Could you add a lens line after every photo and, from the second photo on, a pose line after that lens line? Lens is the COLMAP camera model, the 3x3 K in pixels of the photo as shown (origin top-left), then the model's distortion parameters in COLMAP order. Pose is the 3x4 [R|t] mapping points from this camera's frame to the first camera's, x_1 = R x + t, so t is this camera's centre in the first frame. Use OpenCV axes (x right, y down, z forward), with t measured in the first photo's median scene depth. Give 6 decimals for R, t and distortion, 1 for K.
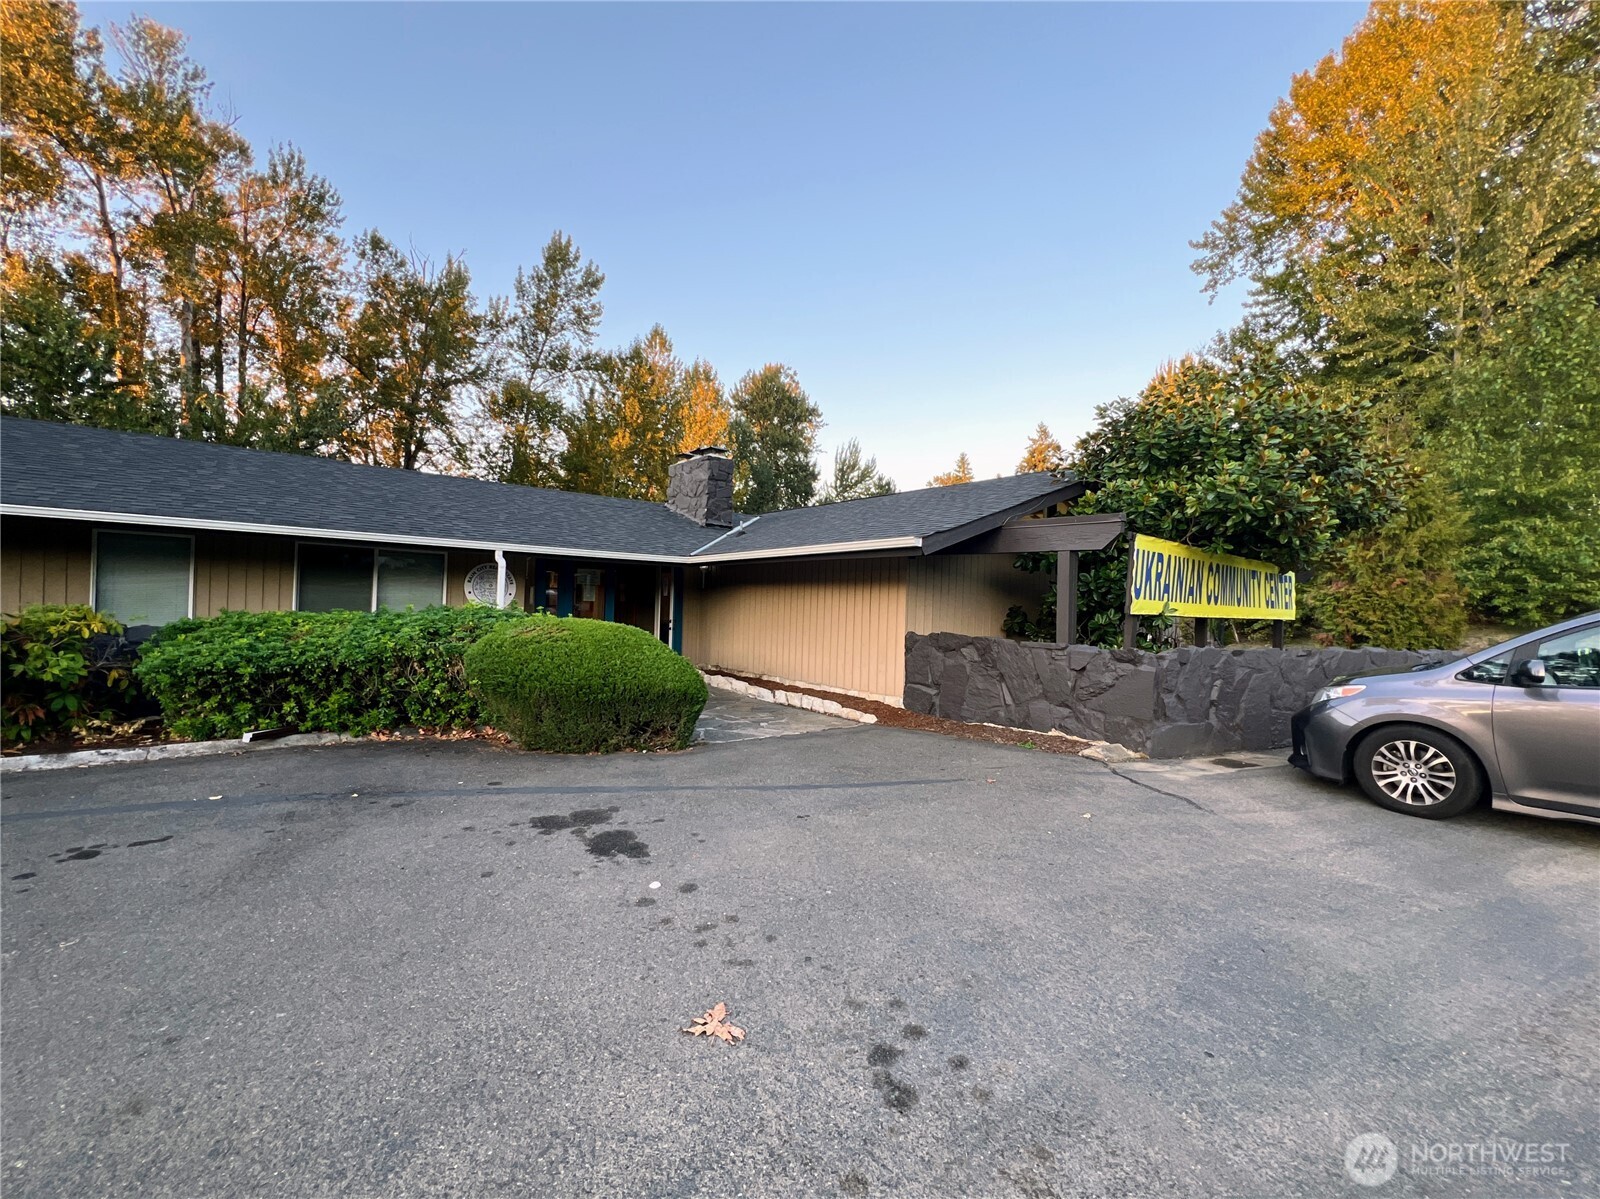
lens RADIAL K [[659.5, 0, 801.6], [0, 659.5, 604.2], [0, 0, 1]] dist [-0.000038, -0.000296]
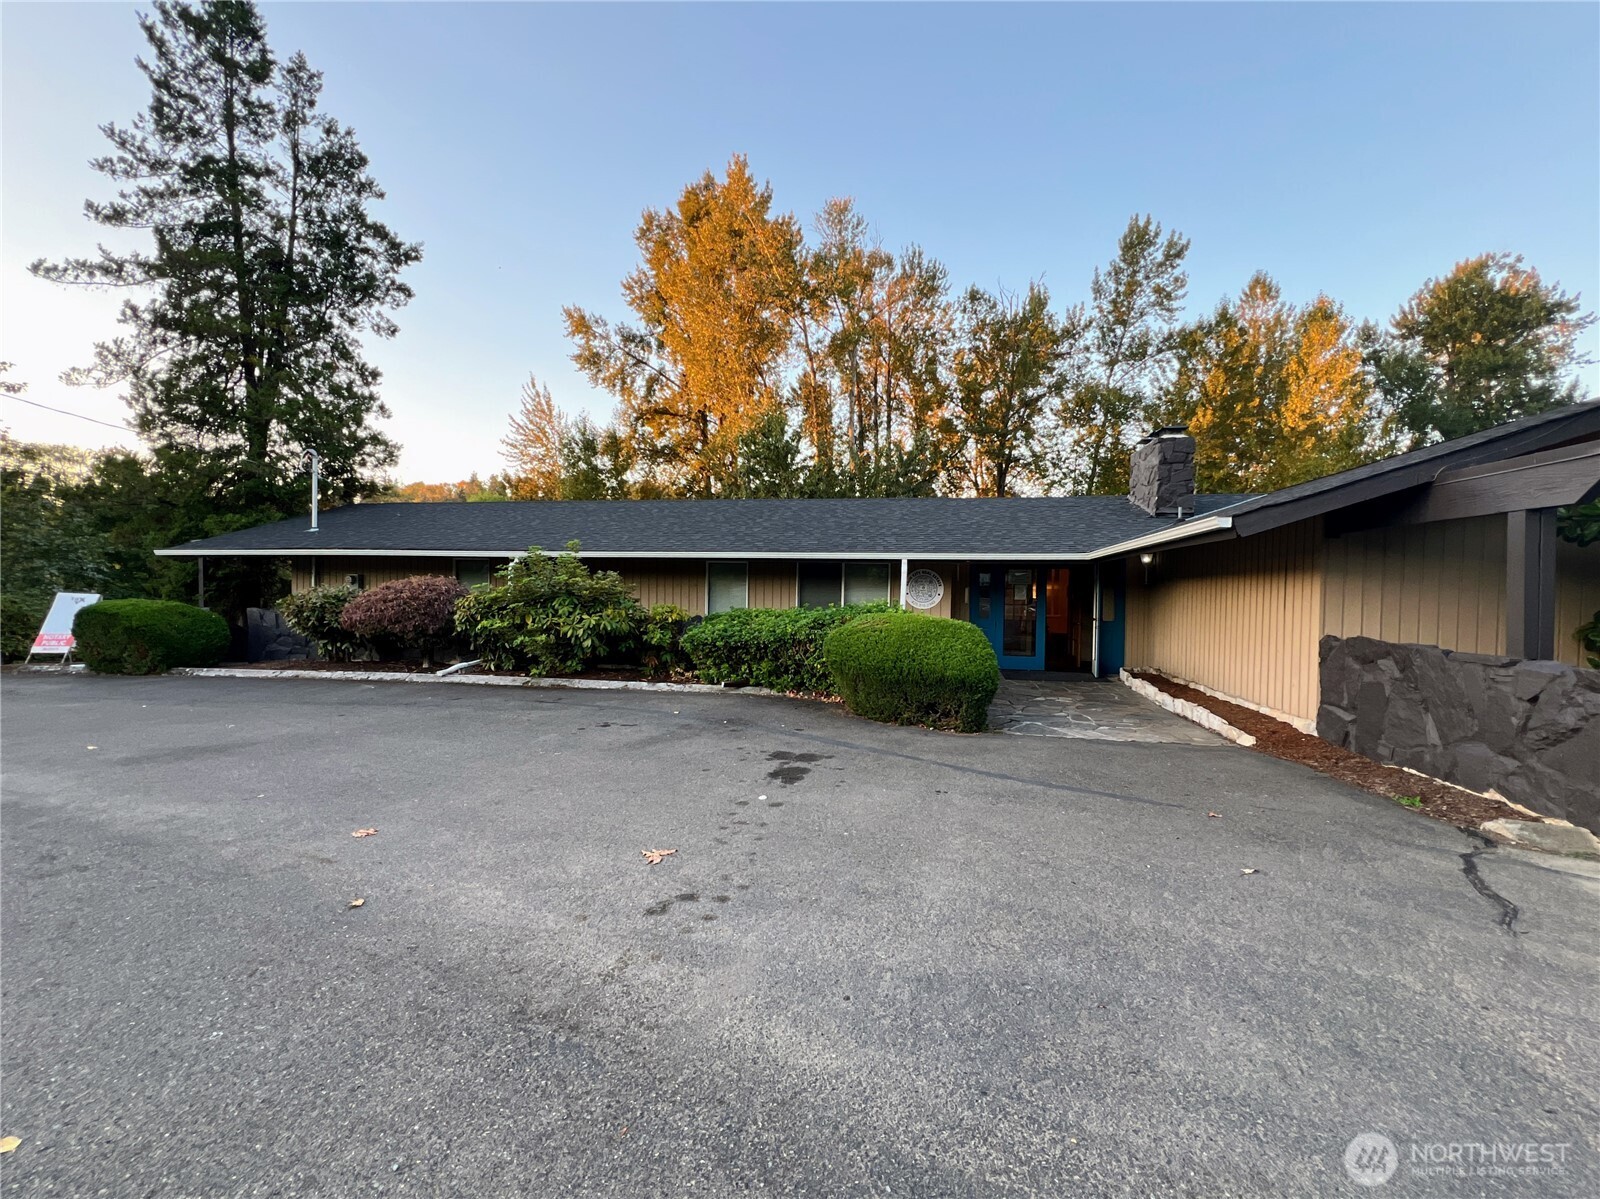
lens RADIAL K [[659.5, 0, 801.6], [0, 659.5, 604.2], [0, 0, 1]] dist [-0.000038, -0.000296]
pose [[0.648137, -0.005823, -0.761501, 0.165145], [0.005595, 0.999980, -0.002885, 0.002381], [0.761503, -0.002391, 0.648157, 0.025718]]
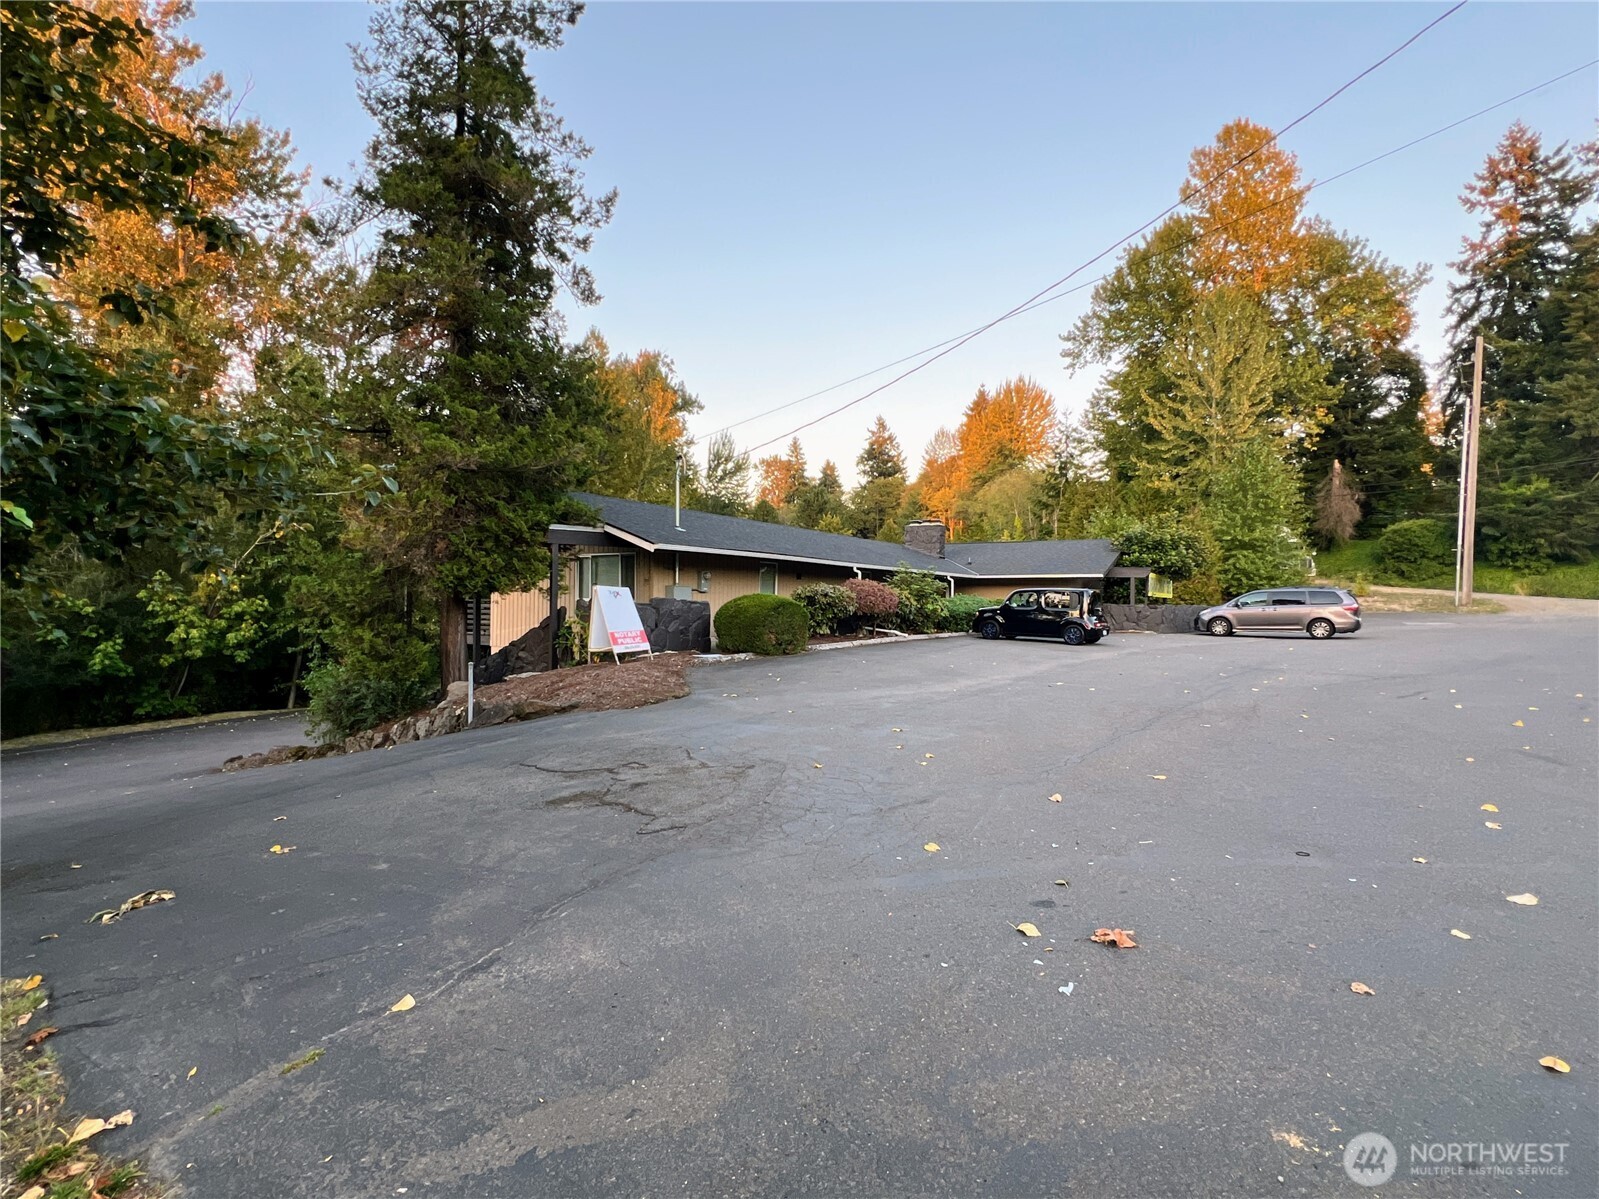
lens RADIAL K [[756.7, 0, 807.3], [0, 756.7, 607.9], [0, 0, 1]] dist [-0.000636, -0.000062]
pose [[0.953819, -0.015716, 0.299971, -1.042631], [0.010083, 0.999743, 0.020317, -0.008618], [-0.300213, -0.016354, 0.953732, -0.974255]]
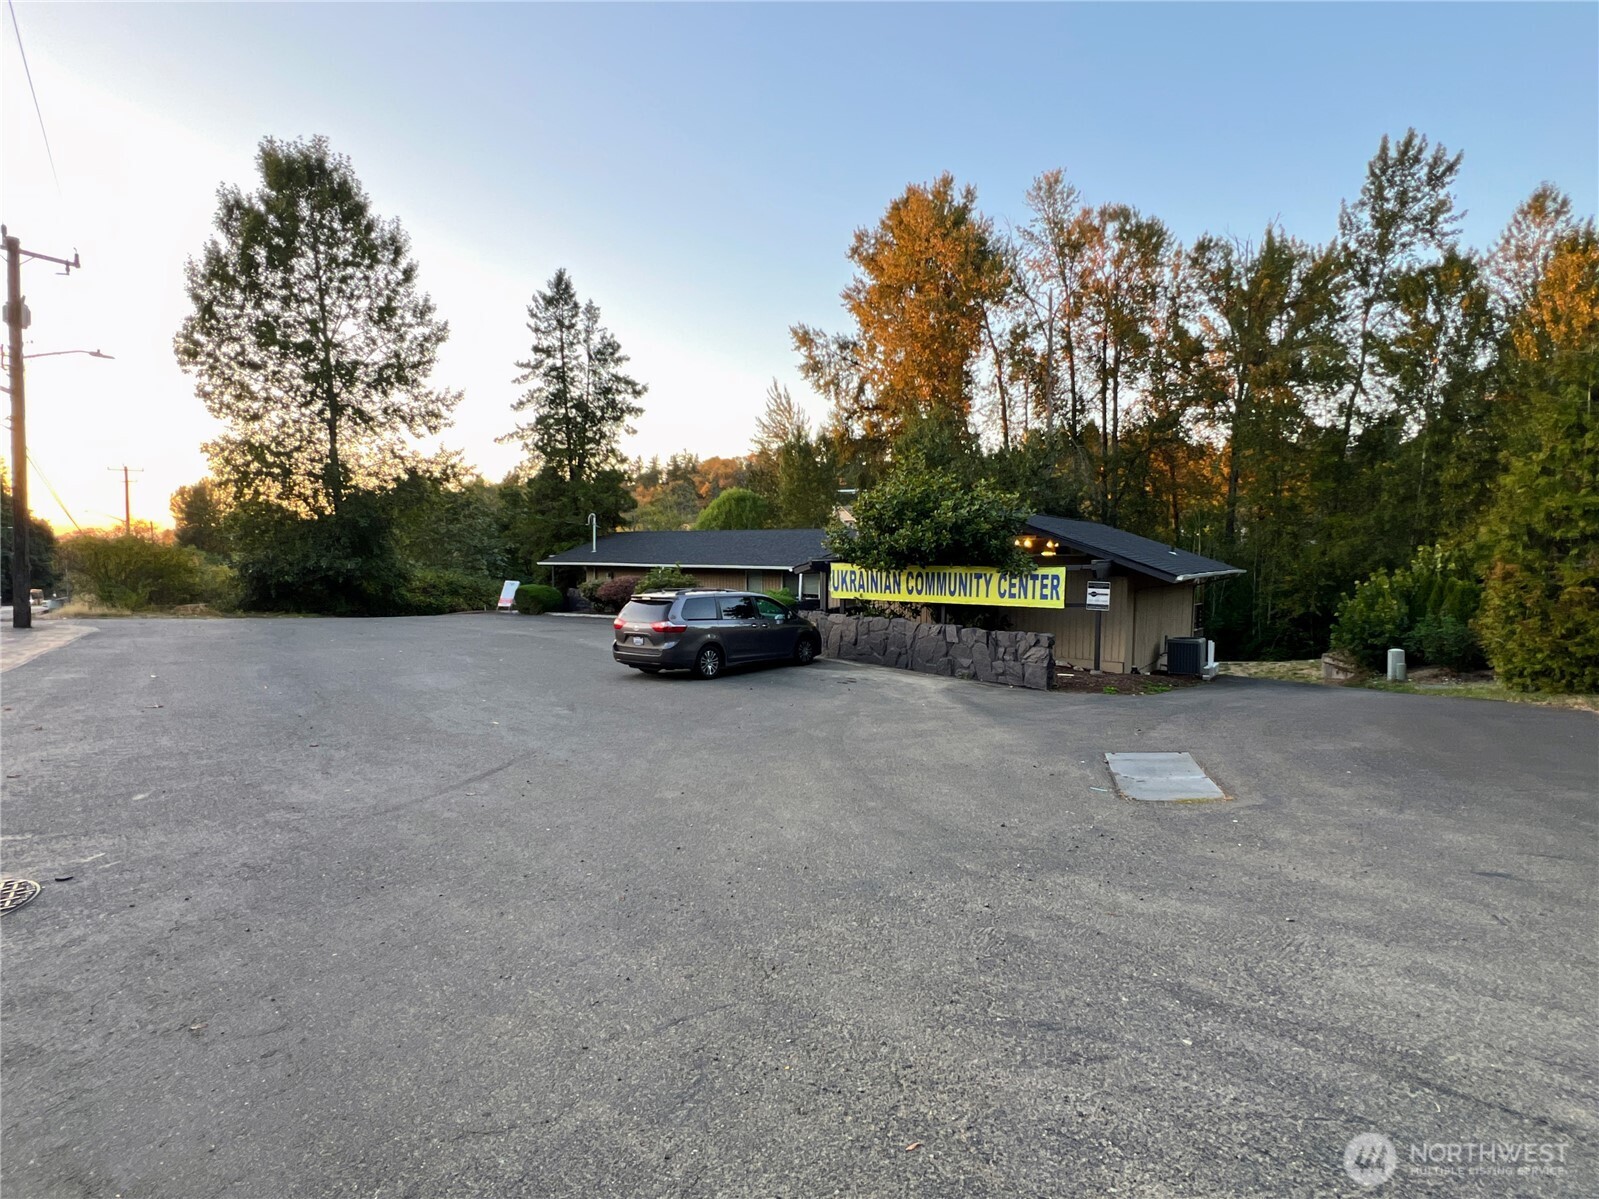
lens RADIAL K [[753.3, 0, 799.5], [0, 753.3, 599.5], [0, 0, 1]] dist [0.001879, 0.000213]
pose [[0.282464, 0.024606, -0.958962, 1.321747], [0.001877, 0.999655, 0.026203, -0.021423], [0.959276, -0.009201, 0.282320, 0.055398]]
